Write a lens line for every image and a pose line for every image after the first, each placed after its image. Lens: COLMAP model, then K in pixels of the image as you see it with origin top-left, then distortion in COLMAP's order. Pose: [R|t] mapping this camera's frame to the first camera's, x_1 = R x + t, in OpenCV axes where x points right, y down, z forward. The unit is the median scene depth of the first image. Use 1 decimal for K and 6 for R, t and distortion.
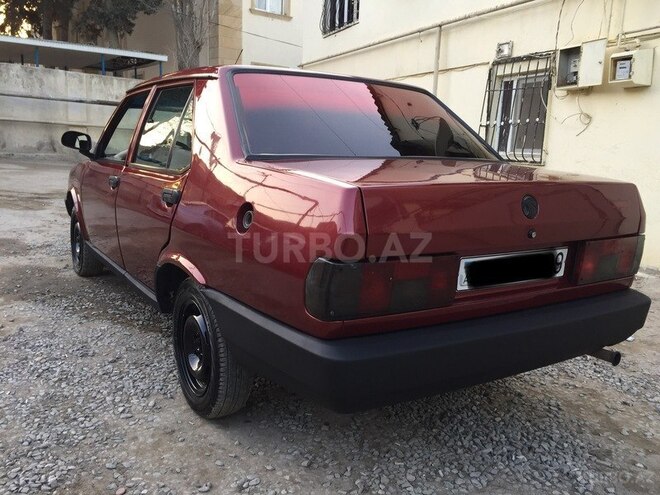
lens RADIAL K [[546.5, 0, 318.0], [0, 546.5, 238.3], [0, 0, 1]] dist [0.086015, -0.110660]
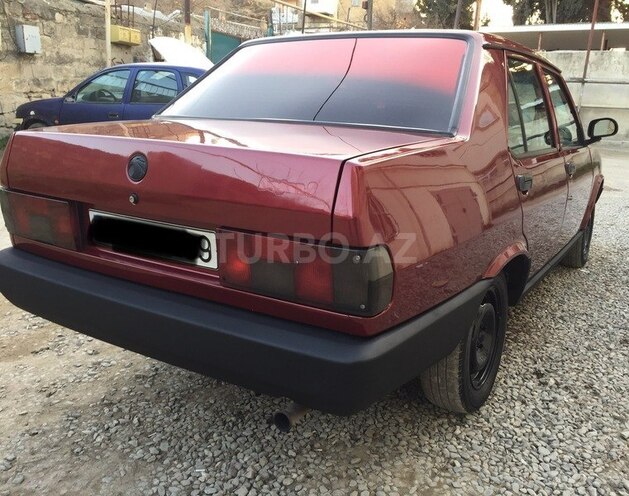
lens RADIAL K [[555.0, 0, 344.1], [0, 555.0, 248.5], [0, 0, 1]] dist [0.103296, -0.148636]
pose [[0.471540, 0.191812, -0.860731, 0.439335], [-0.167125, 0.977807, 0.126344, -0.032230], [0.865863, 0.084273, 0.493132, 0.284747]]
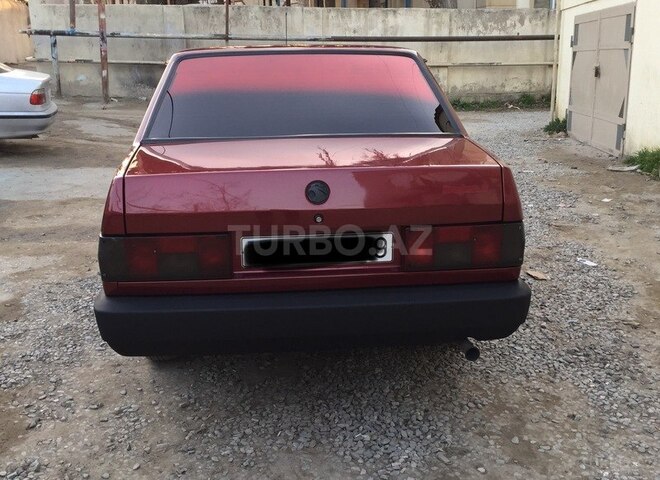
lens RADIAL K [[678.1, 0, 331.1], [0, 678.1, 230.8], [0, 0, 1]] dist [0.066127, -0.008103]
pose [[0.894667, 0.055819, -0.443232, 0.325636], [-0.028168, 0.997238, 0.068731, -0.024296], [0.445844, -0.049006, 0.893768, -0.046861]]
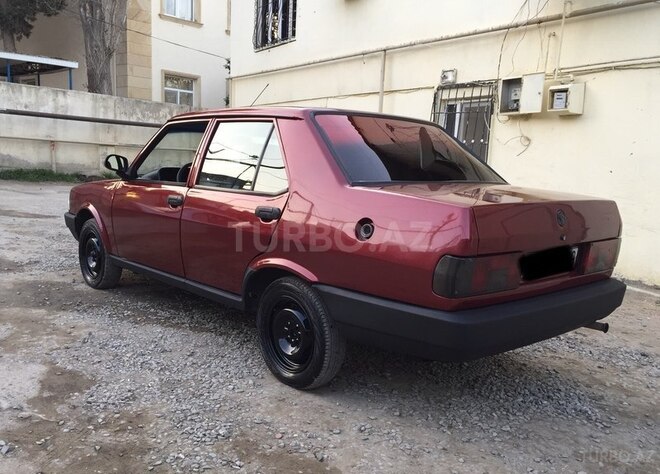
lens RADIAL K [[576.7, 0, 299.7], [0, 576.7, 252.0], [0, 0, 1]] dist [0.079924, -0.095500]
pose [[0.989104, -0.020092, 0.145842, -0.166721], [0.020498, 0.999789, -0.001280, 0.005971], [-0.145785, 0.004256, 0.989307, -0.128515]]
